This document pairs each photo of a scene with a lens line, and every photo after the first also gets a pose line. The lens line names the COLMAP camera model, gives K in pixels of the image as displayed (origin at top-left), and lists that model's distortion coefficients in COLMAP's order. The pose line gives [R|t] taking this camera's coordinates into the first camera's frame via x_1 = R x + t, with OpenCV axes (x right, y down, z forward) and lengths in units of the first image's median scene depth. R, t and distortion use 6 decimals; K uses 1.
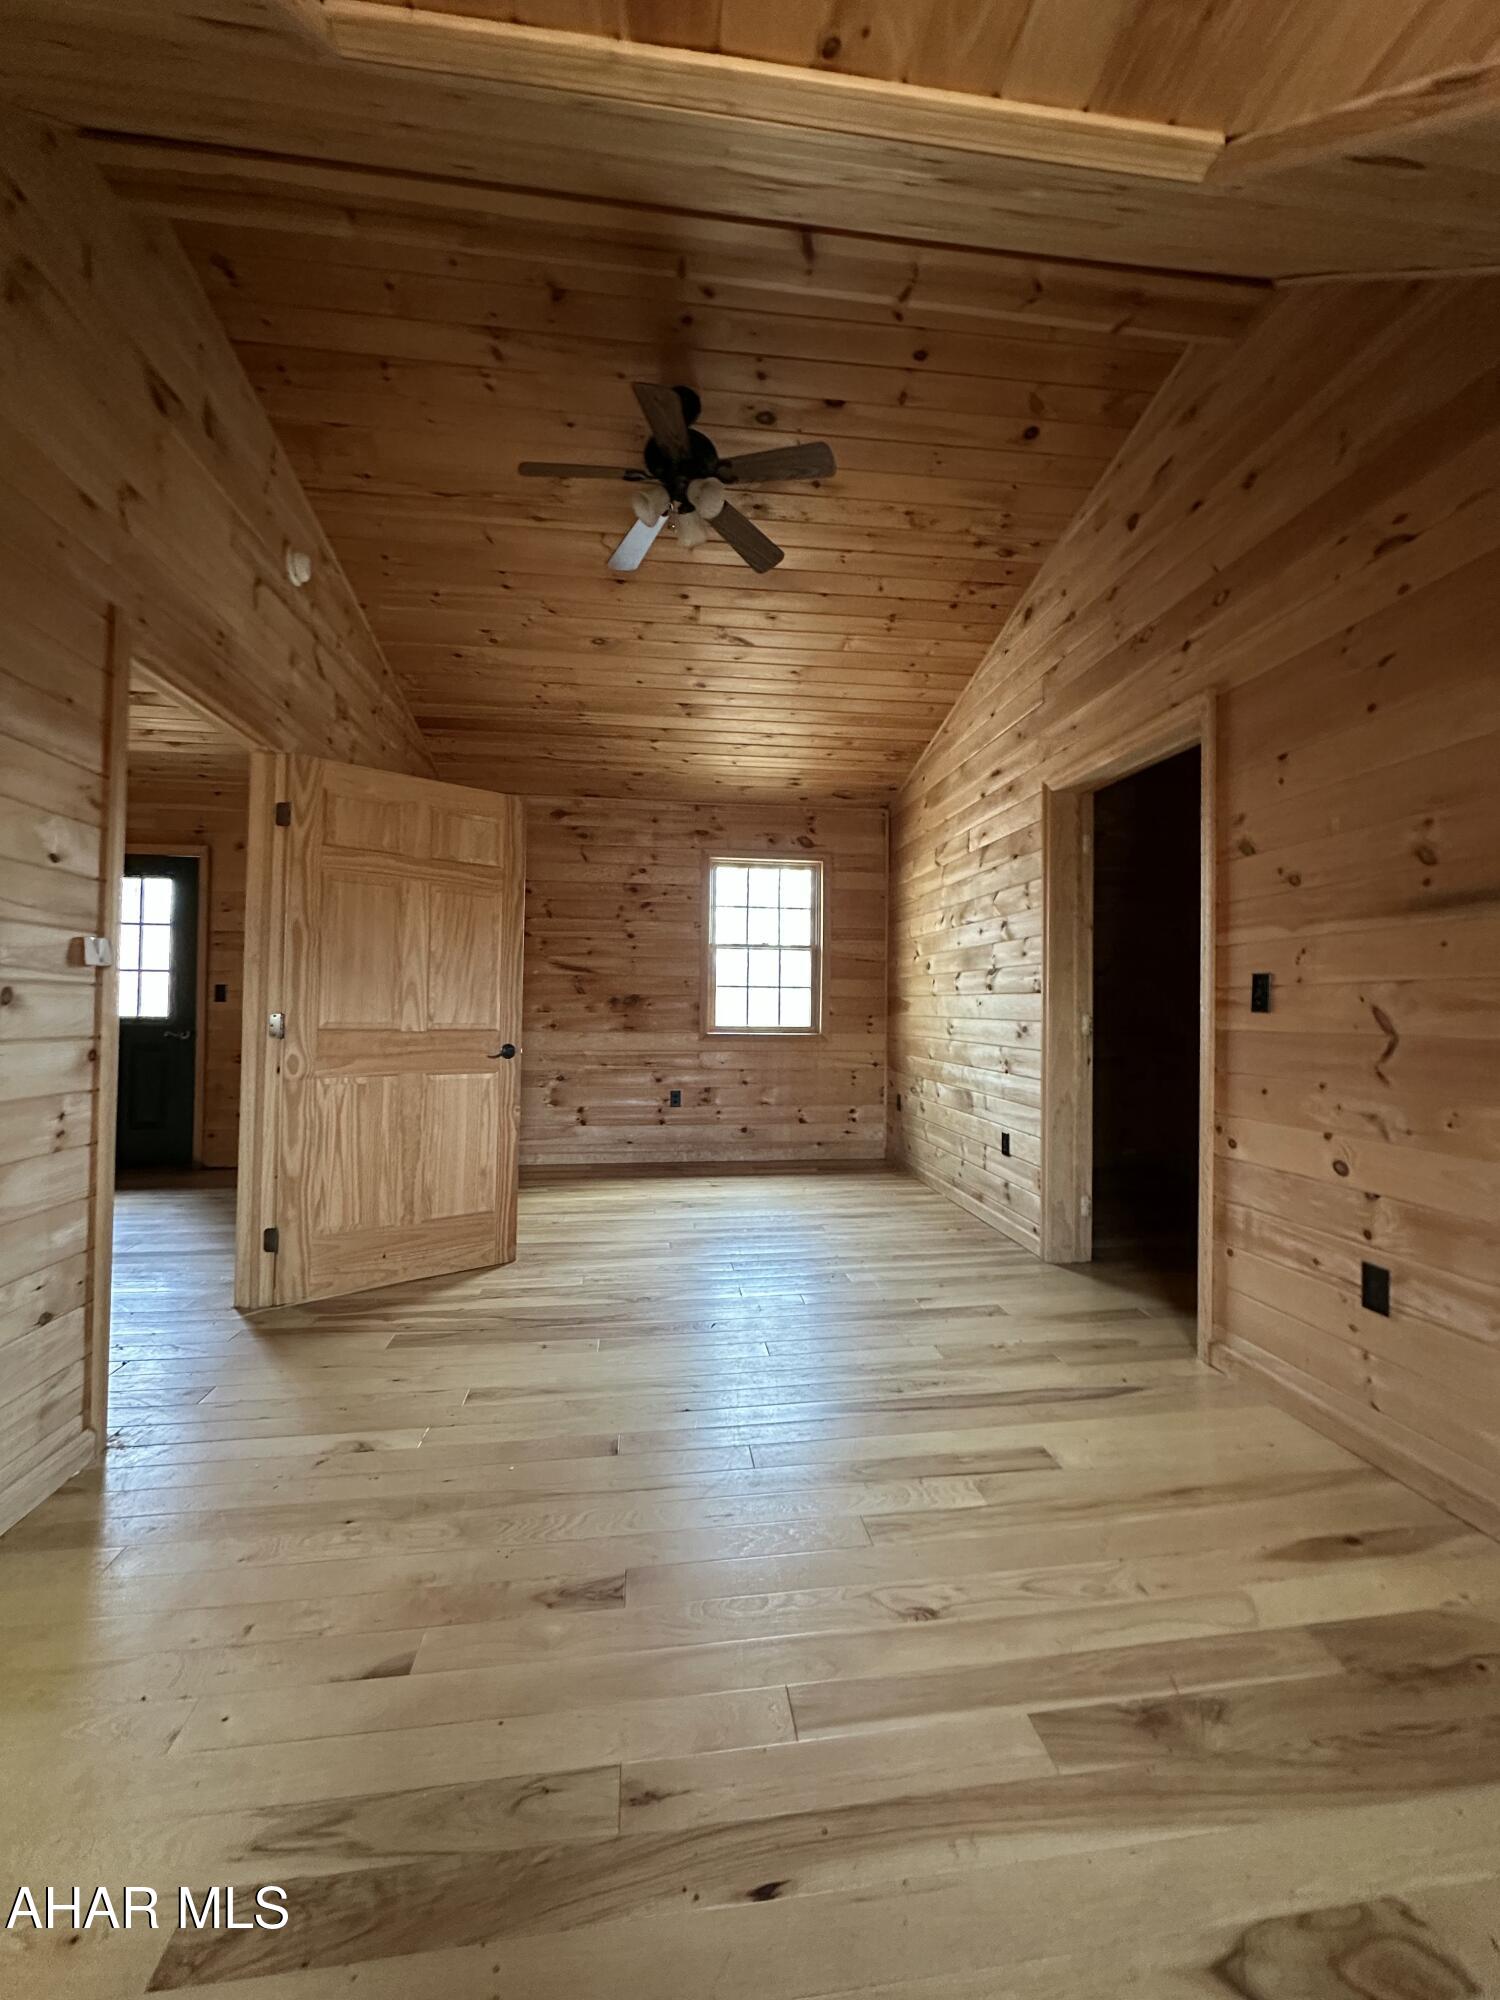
lens RADIAL K [[794.5, 0, 750.5], [0, 794.5, 996.8], [0, 0, 1]] dist [-0.002339, 0.000285]
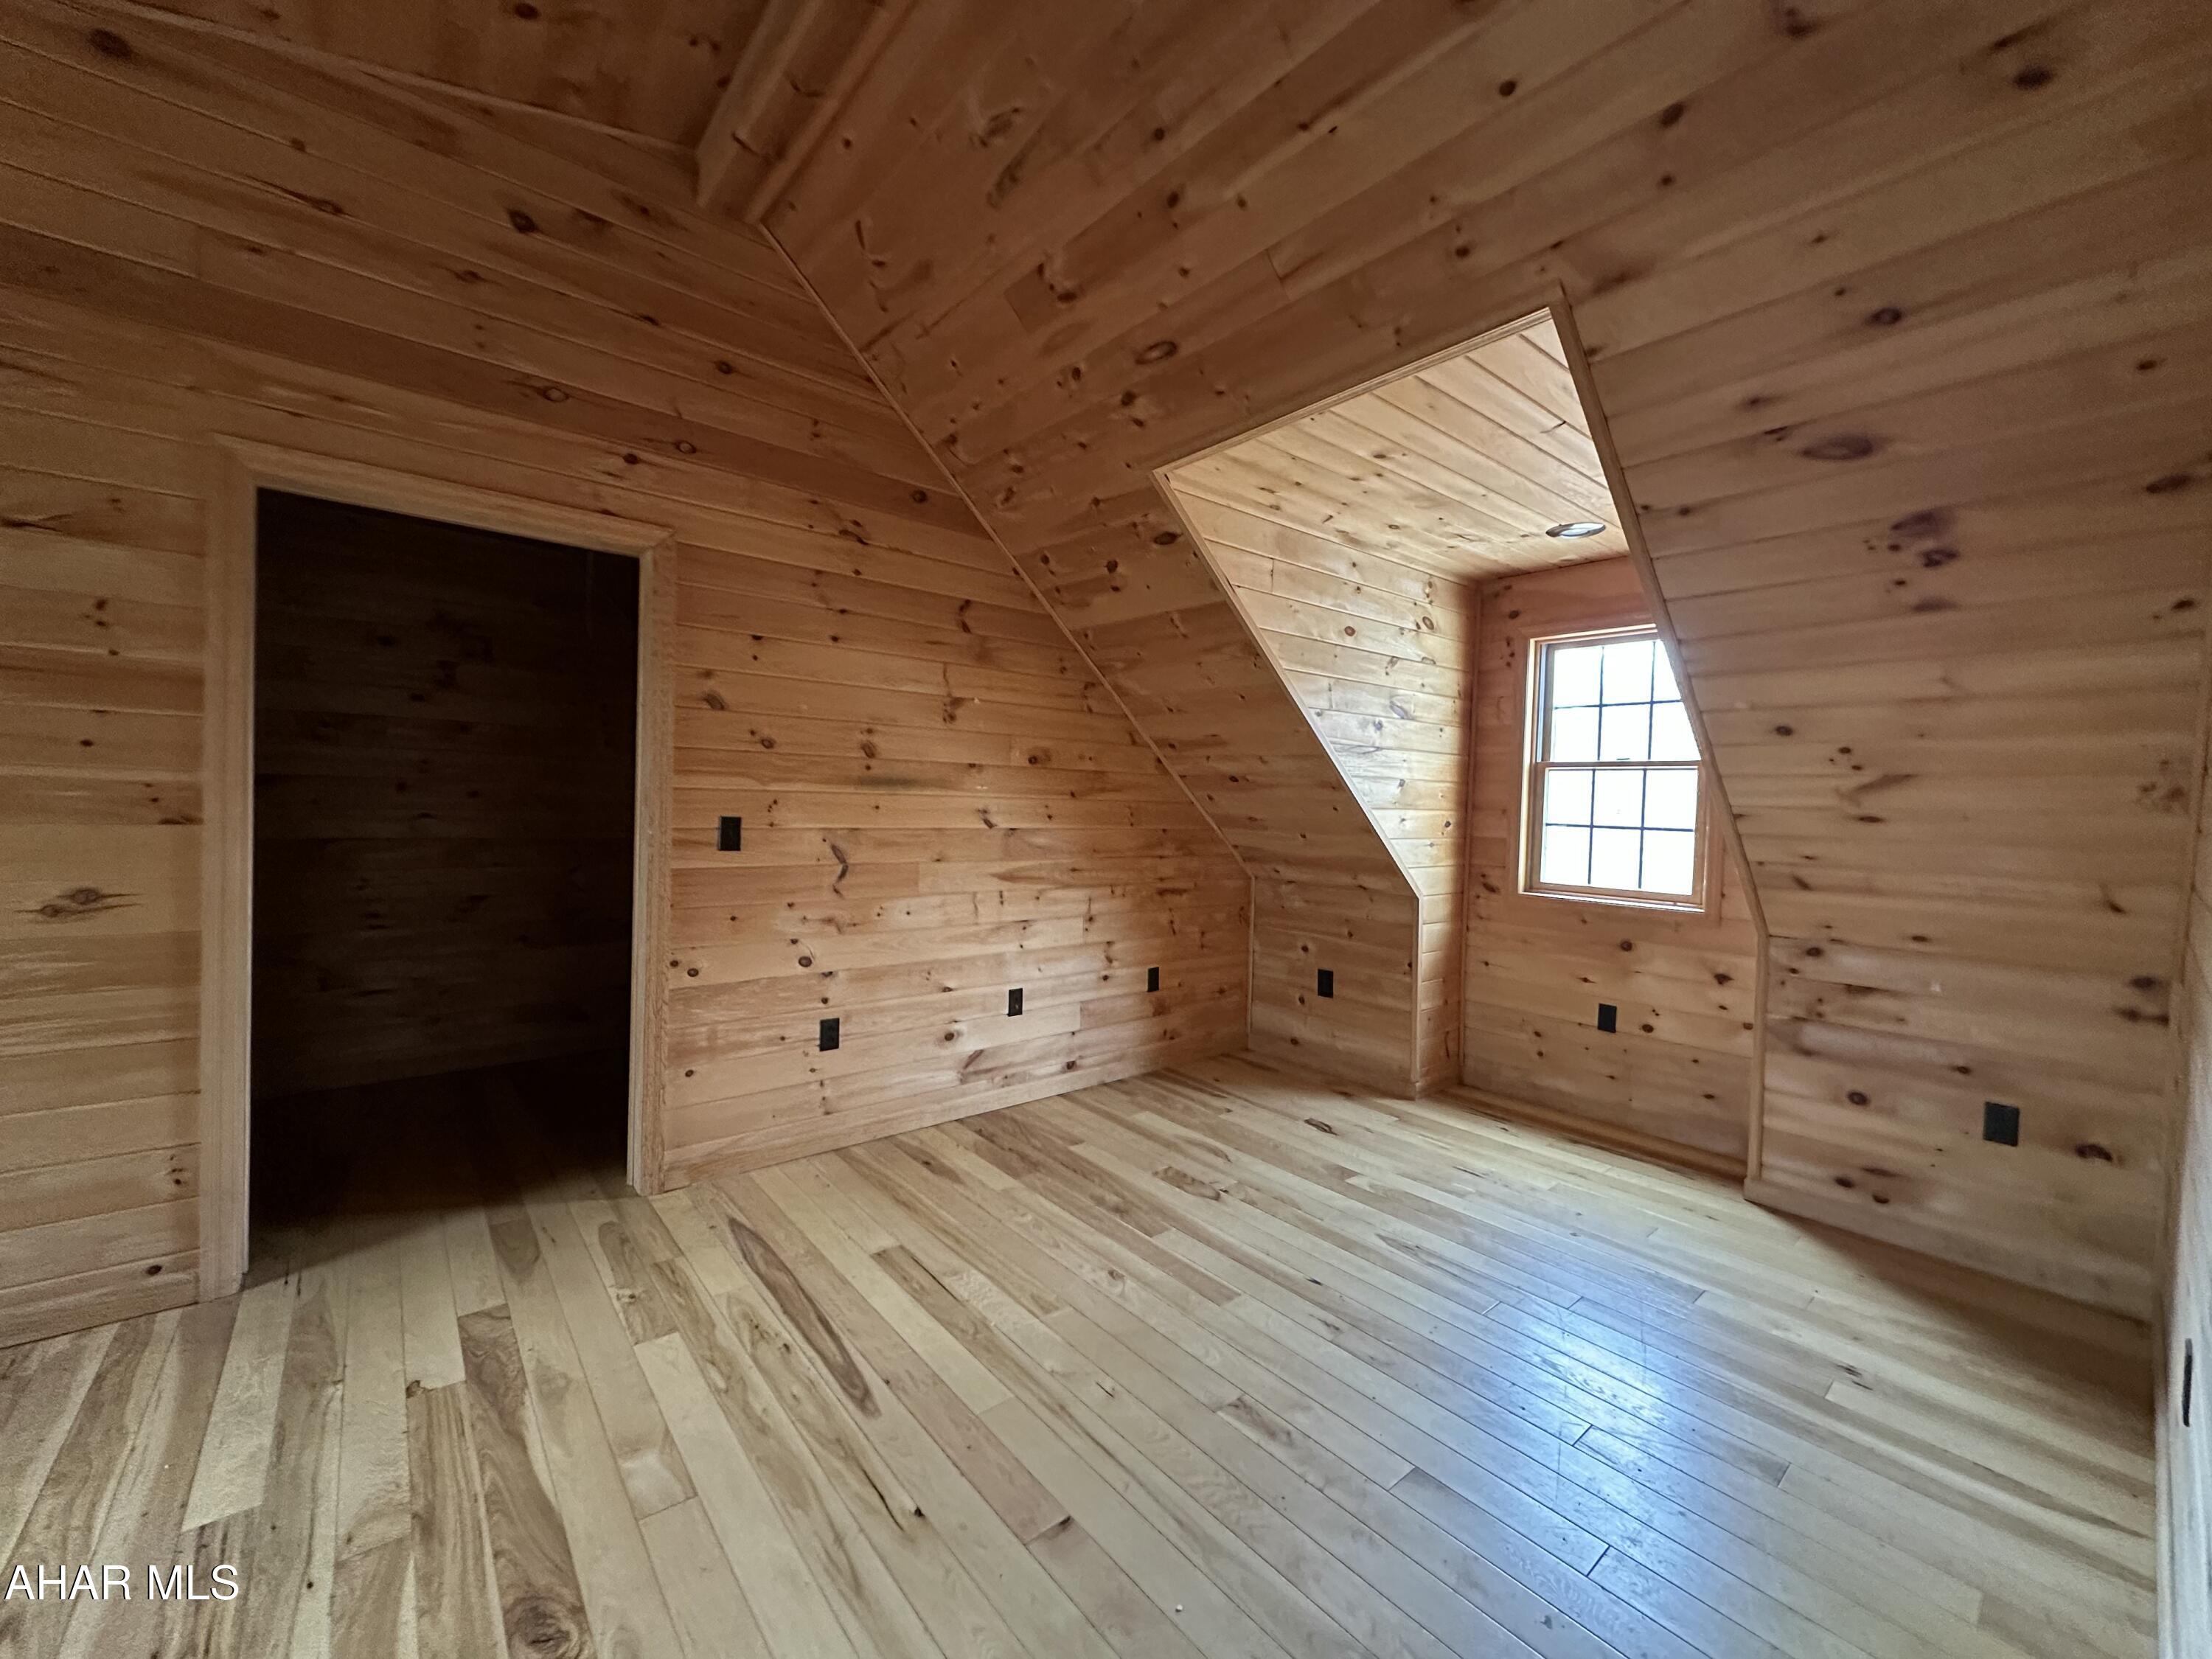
lens RADIAL K [[878.7, 0, 1102.8], [0, 878.7, 827.8], [0, 0, 1]] dist [-0.002339, 0.000285]
pose [[-0.535238, -0.042460, 0.843633, -0.765874], [-0.043536, 0.998795, 0.022649, -0.070063], [-0.843579, -0.024606, -0.536442, 1.302853]]
